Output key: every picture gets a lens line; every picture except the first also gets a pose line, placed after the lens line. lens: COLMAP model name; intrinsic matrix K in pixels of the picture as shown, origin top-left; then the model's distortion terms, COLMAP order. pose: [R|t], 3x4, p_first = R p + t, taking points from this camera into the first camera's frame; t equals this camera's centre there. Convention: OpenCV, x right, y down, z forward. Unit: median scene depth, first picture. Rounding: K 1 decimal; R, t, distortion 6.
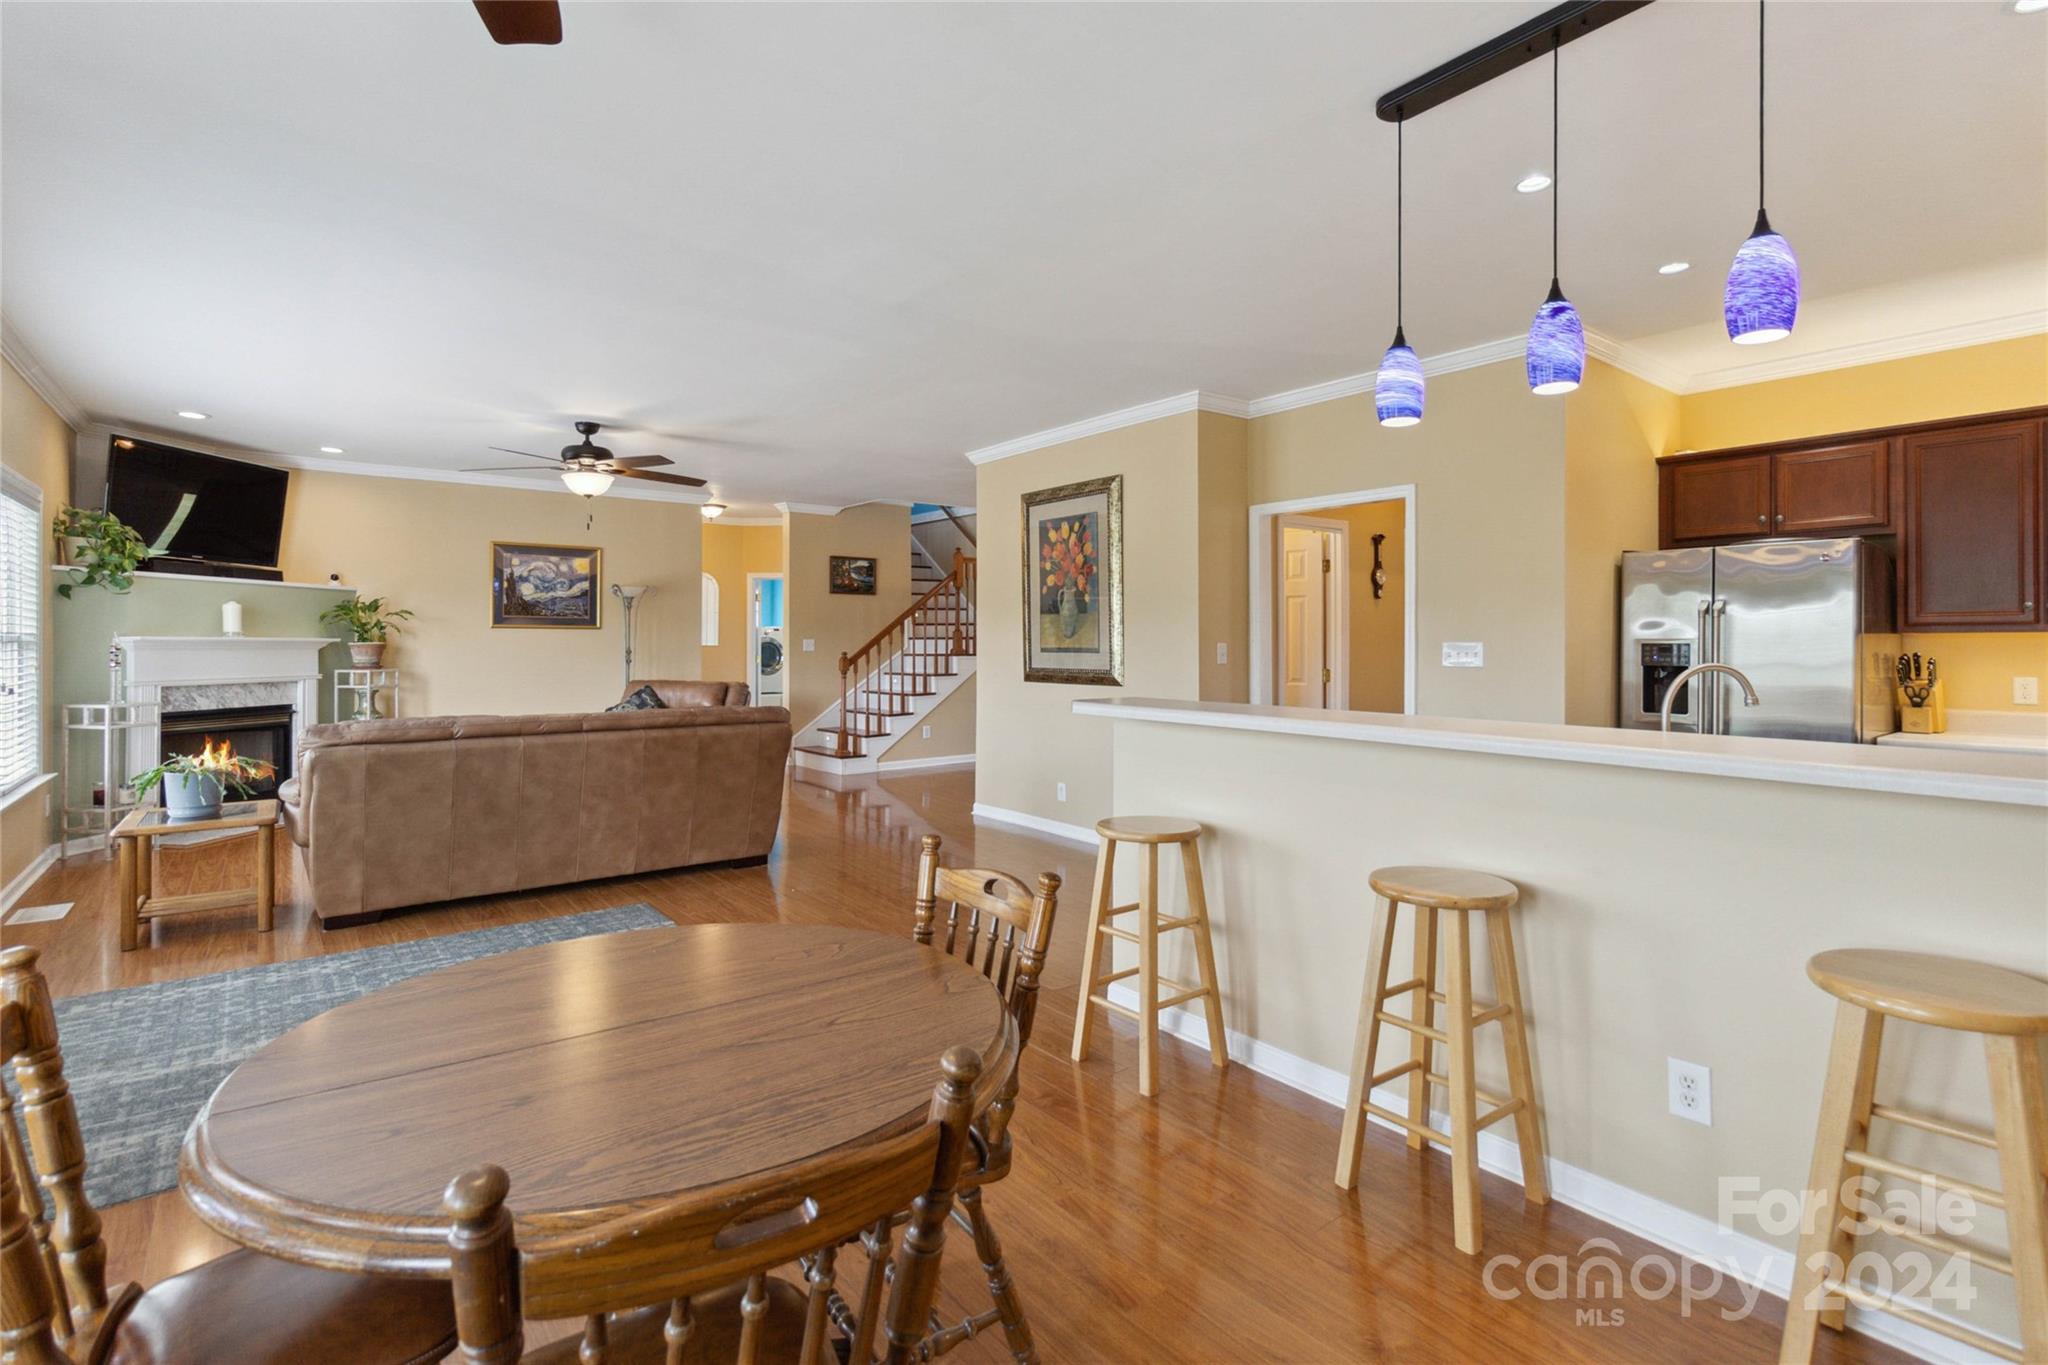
lens RADIAL K [[961.0, 0, 1031.4], [0, 961.0, 645.3], [0, 0, 1]] dist [0.004358, 0.000258]
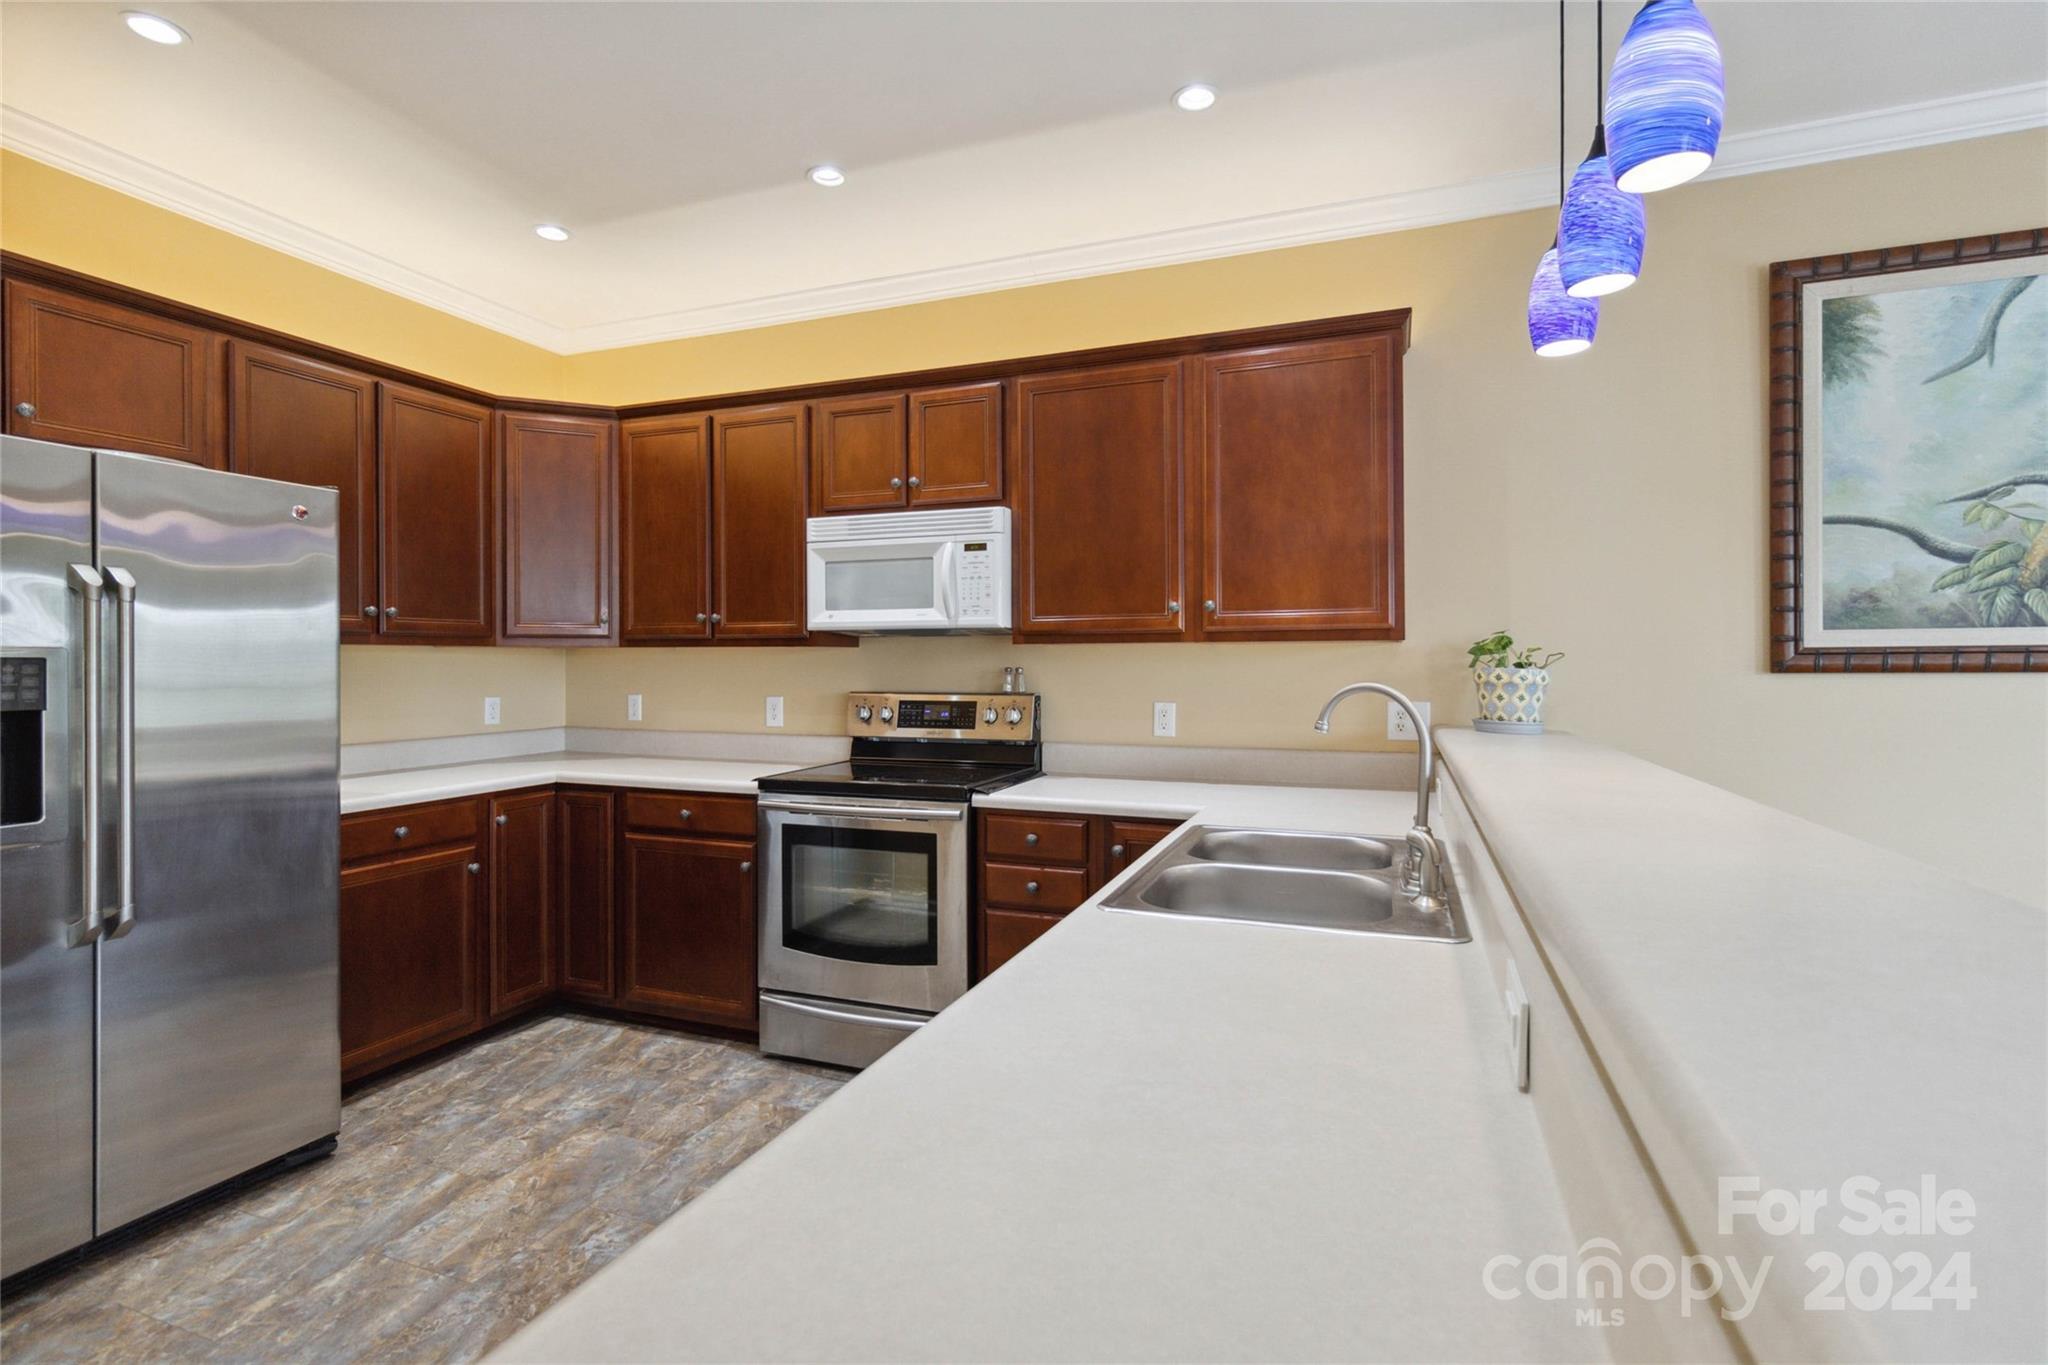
lens RADIAL K [[961.0, 0, 1031.4], [0, 961.0, 645.3], [0, 0, 1]] dist [0.004358, 0.000258]
pose [[-0.515380, 0.011717, 0.856882, 0.061093], [0.001662, 0.999918, -0.012673, -0.001997], [-0.856960, -0.005107, -0.515357, 0.595467]]
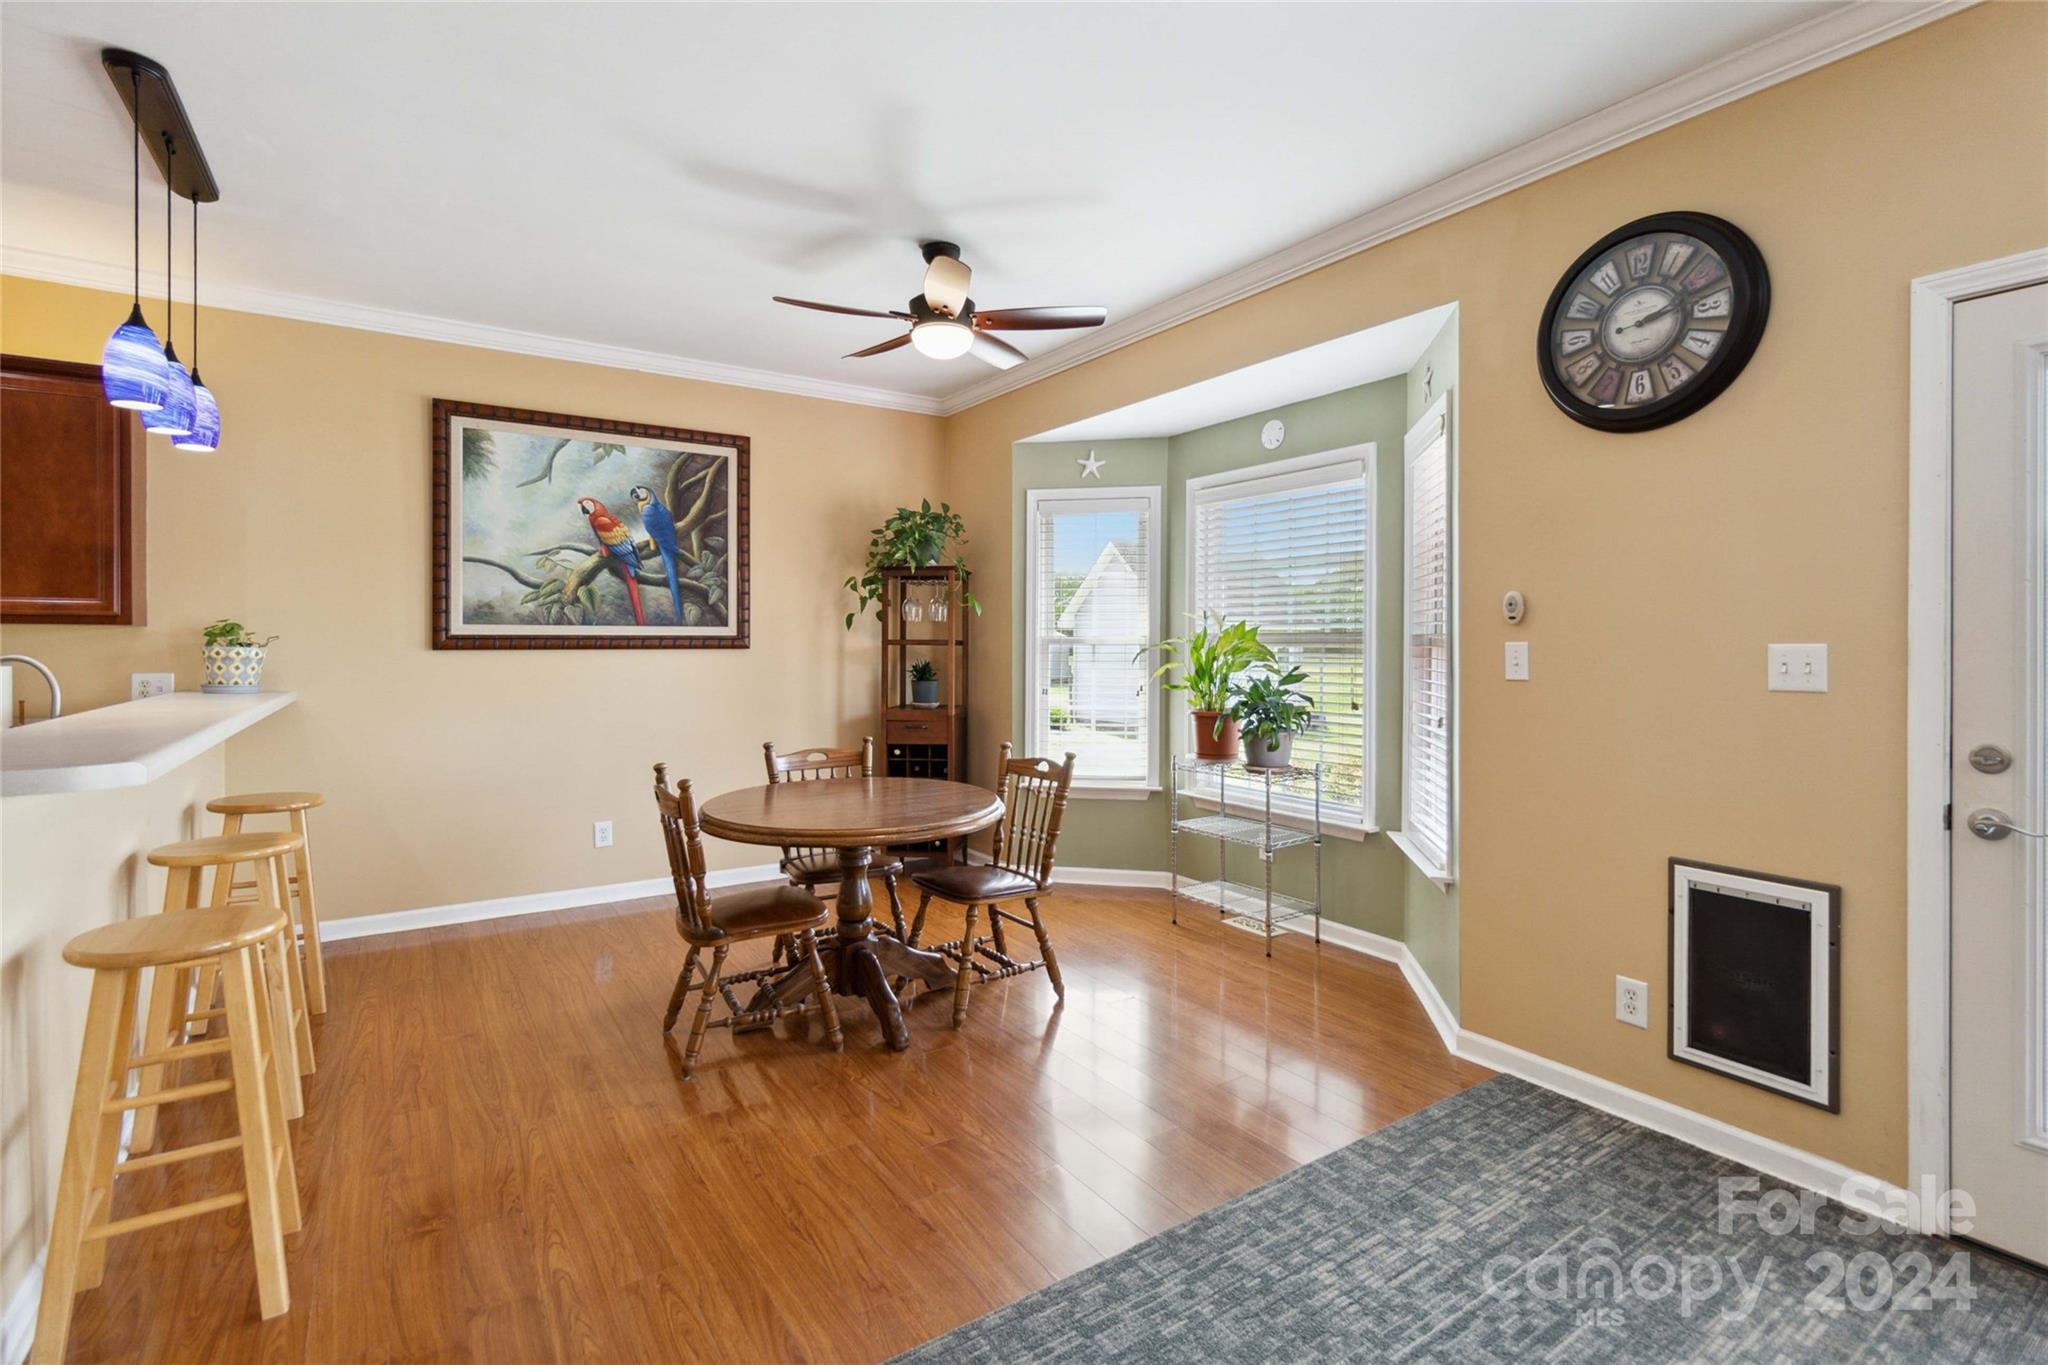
lens RADIAL K [[947.0, 0, 1035.3], [0, 947.0, 647.4], [0, 0, 1]] dist [0.000882, 0.000693]
pose [[-0.997113, -0.006829, 0.075628, -0.229894], [-0.006452, 0.999965, 0.005233, -0.002884], [-0.075661, 0.004730, -0.997122, 0.744410]]
